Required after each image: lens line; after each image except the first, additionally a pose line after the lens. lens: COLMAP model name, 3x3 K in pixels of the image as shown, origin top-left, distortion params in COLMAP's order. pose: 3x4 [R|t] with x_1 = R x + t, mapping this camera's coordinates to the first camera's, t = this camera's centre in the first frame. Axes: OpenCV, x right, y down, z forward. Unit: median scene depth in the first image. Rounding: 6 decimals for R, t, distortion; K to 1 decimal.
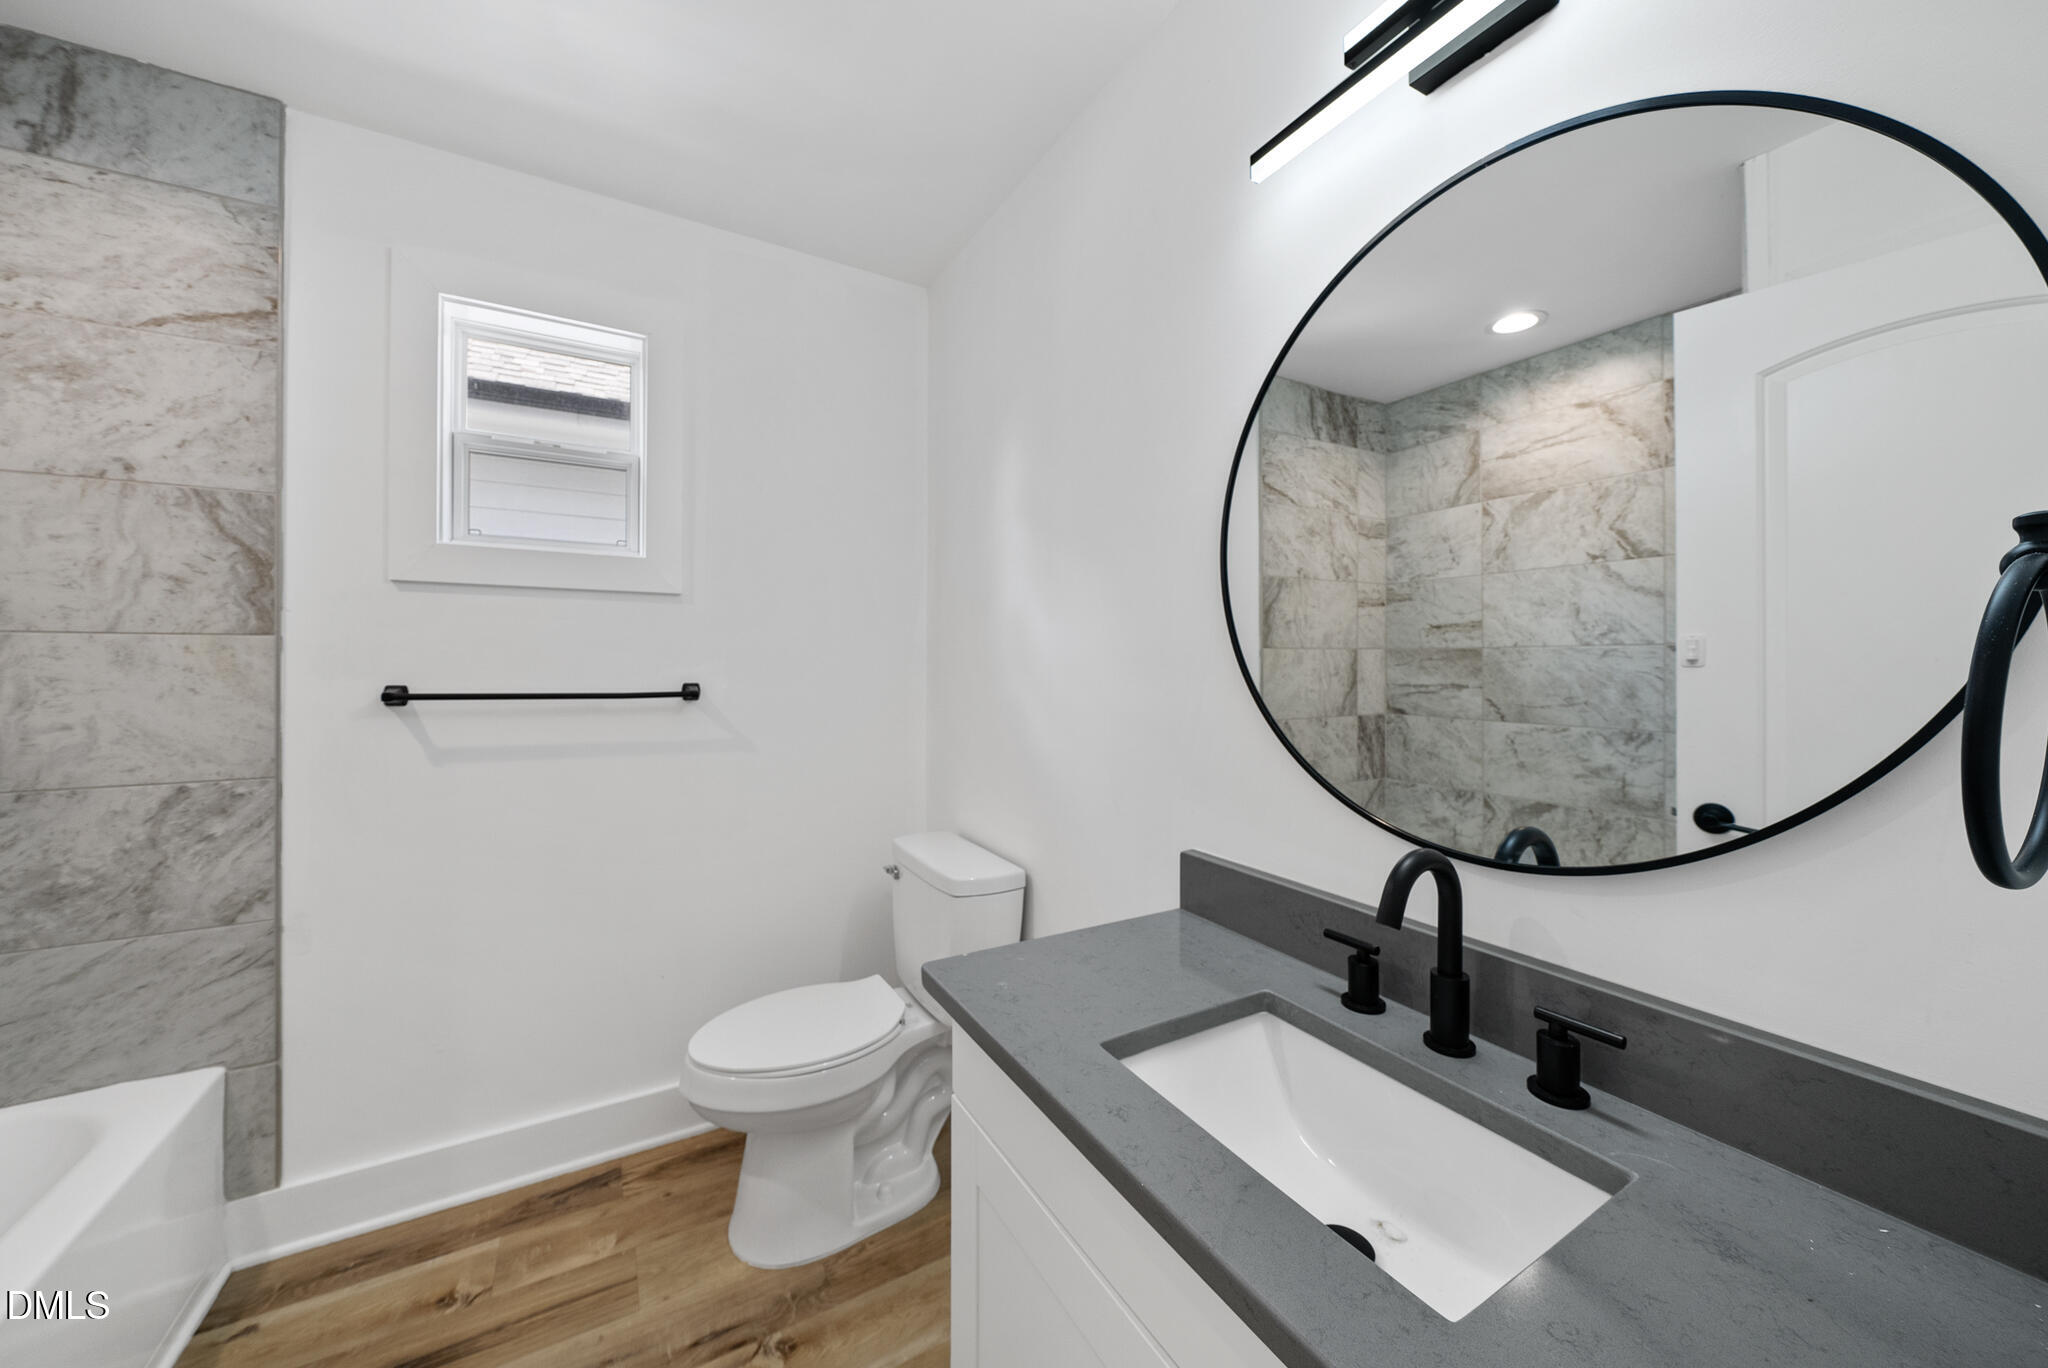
lens RADIAL K [[712.1, 0, 1019.5], [0, 712.1, 669.5], [0, 0, 1]] dist [-0.006622, -0.000418]
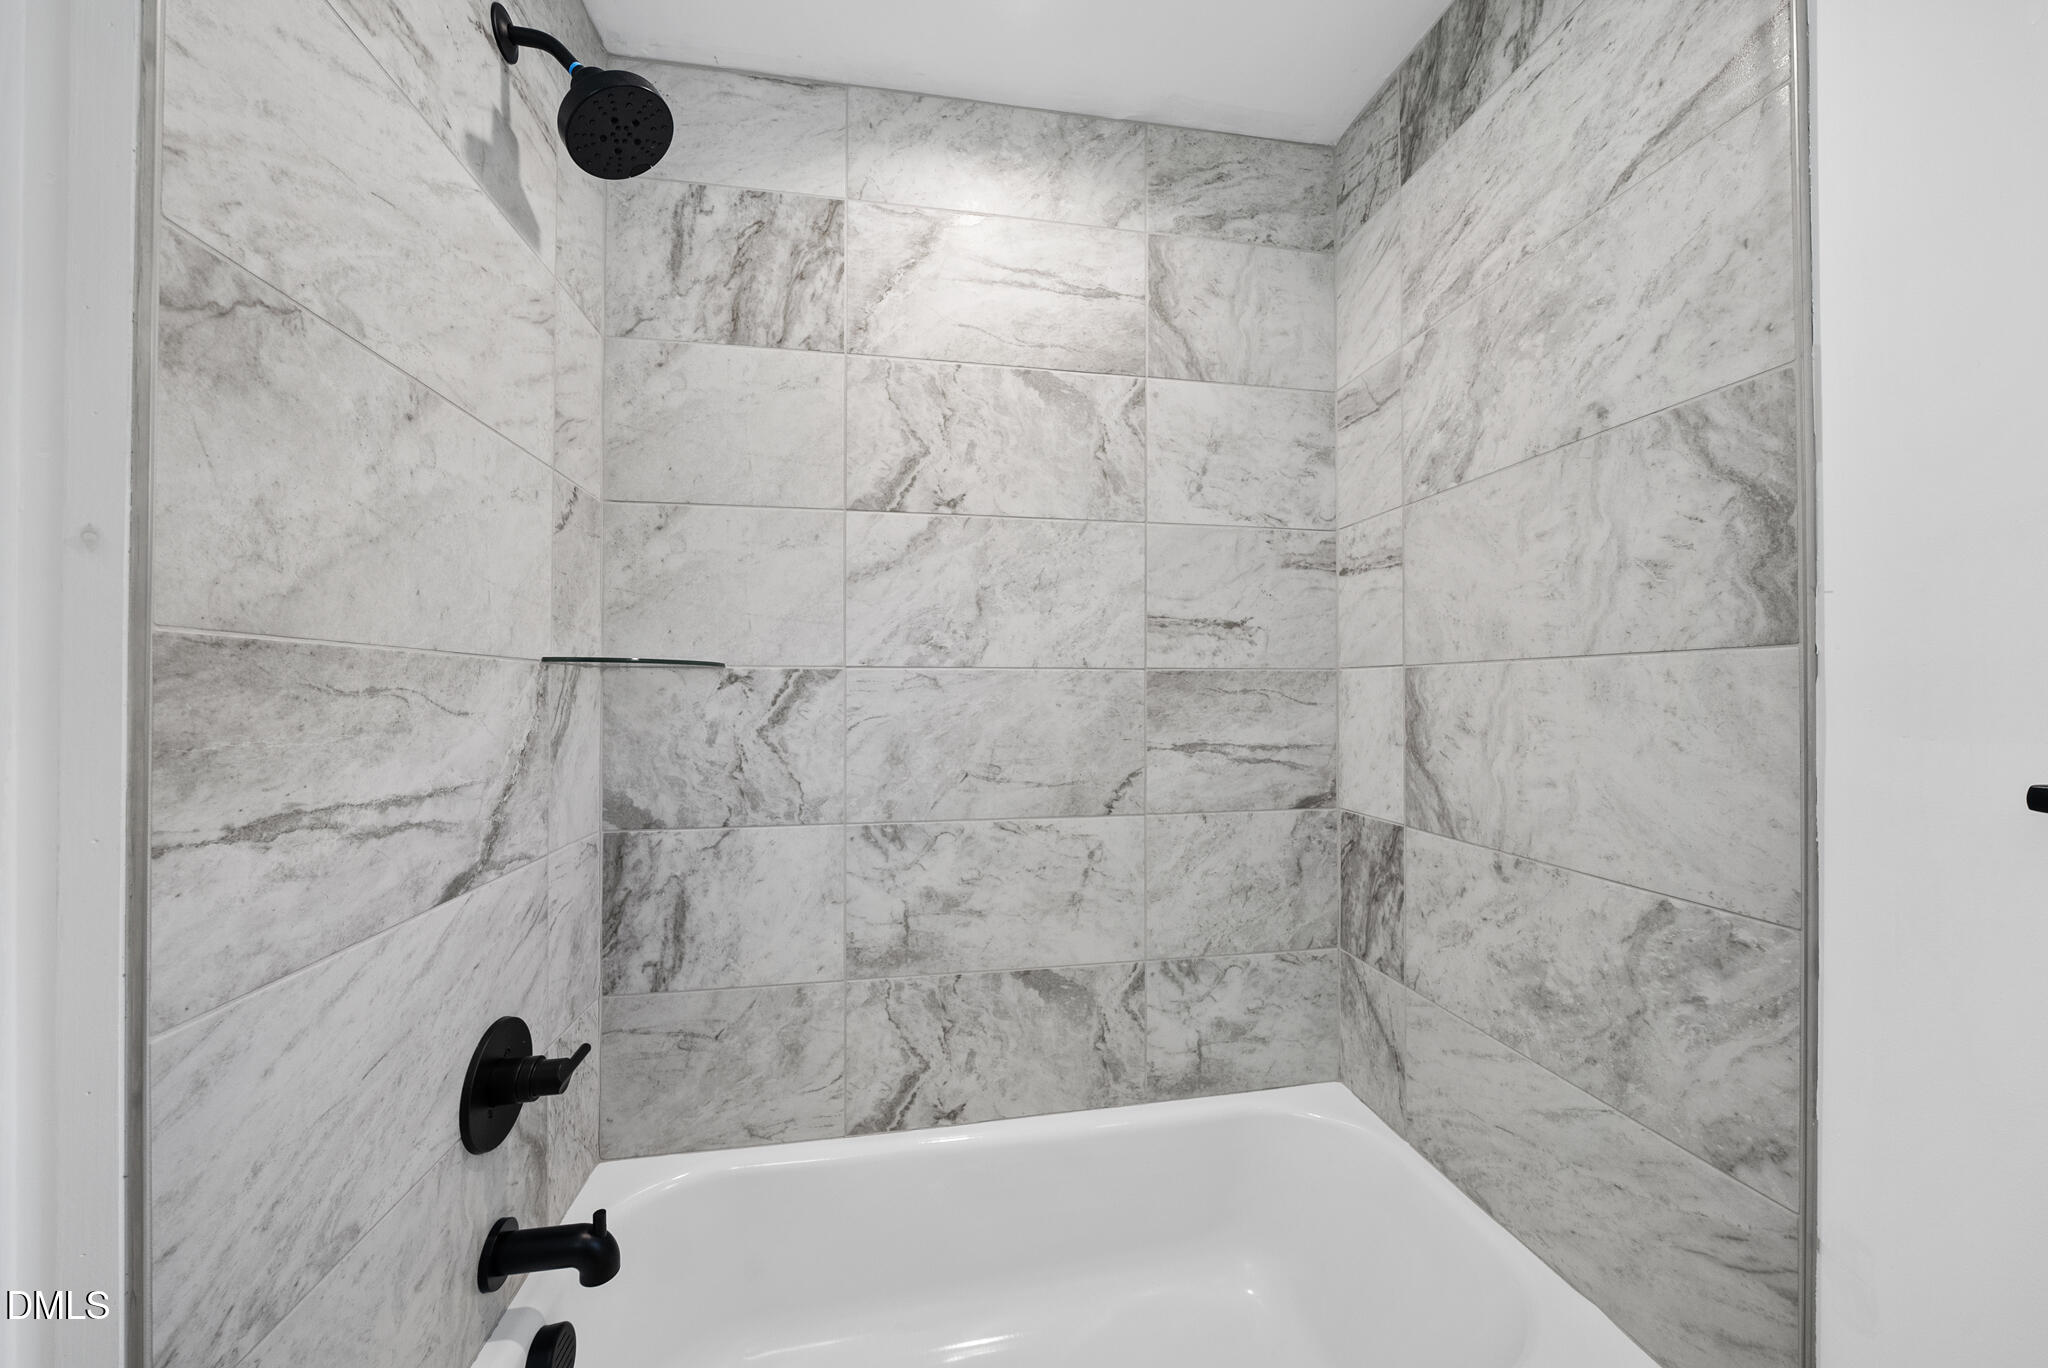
lens RADIAL K [[712.1, 0, 1021.7], [0, 712.1, 685.3], [0, 0, 1]] dist [-0.006622, -0.000418]
pose [[-0.352817, -0.008315, -0.935655, -0.413614], [-0.003999, 0.999965, -0.007378, -0.014760], [0.935684, 0.001138, -0.352838, 0.693136]]
